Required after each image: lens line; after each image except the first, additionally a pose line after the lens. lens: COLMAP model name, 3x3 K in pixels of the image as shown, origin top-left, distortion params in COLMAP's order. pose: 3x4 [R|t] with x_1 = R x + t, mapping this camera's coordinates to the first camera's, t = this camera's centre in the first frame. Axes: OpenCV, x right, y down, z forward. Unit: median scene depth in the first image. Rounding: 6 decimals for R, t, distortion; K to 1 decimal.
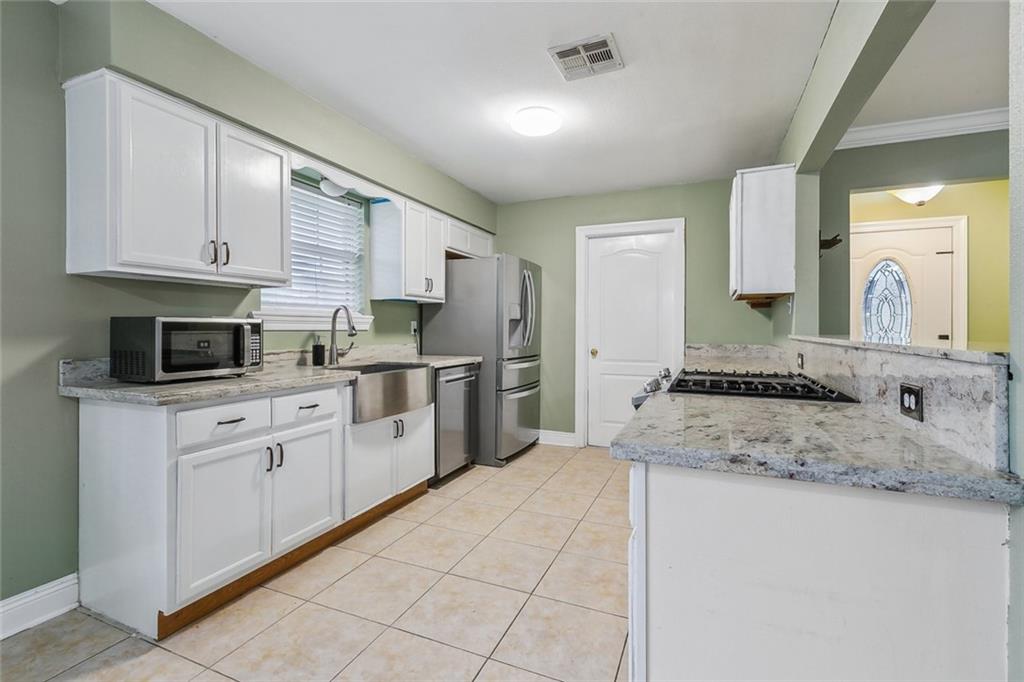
lens RADIAL K [[476.2, 0, 509.3], [0, 476.2, 335.4], [0, 0, 1]] dist [-0.000232, -0.000219]
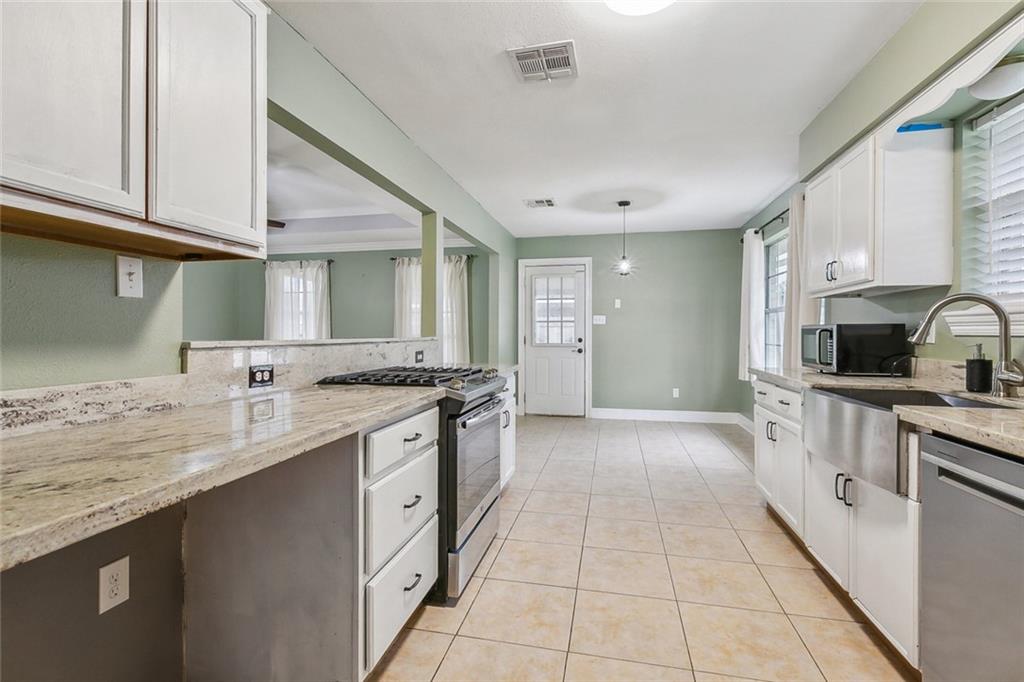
lens RADIAL K [[476.2, 0, 516.1], [0, 476.2, 337.7], [0, 0, 1]] dist [-0.000232, -0.000219]
pose [[-0.980905, -0.002636, -0.194472, 0.380022], [-0.006509, 0.999793, 0.019276, -0.019590], [0.194381, 0.020174, -0.980719, 1.793900]]
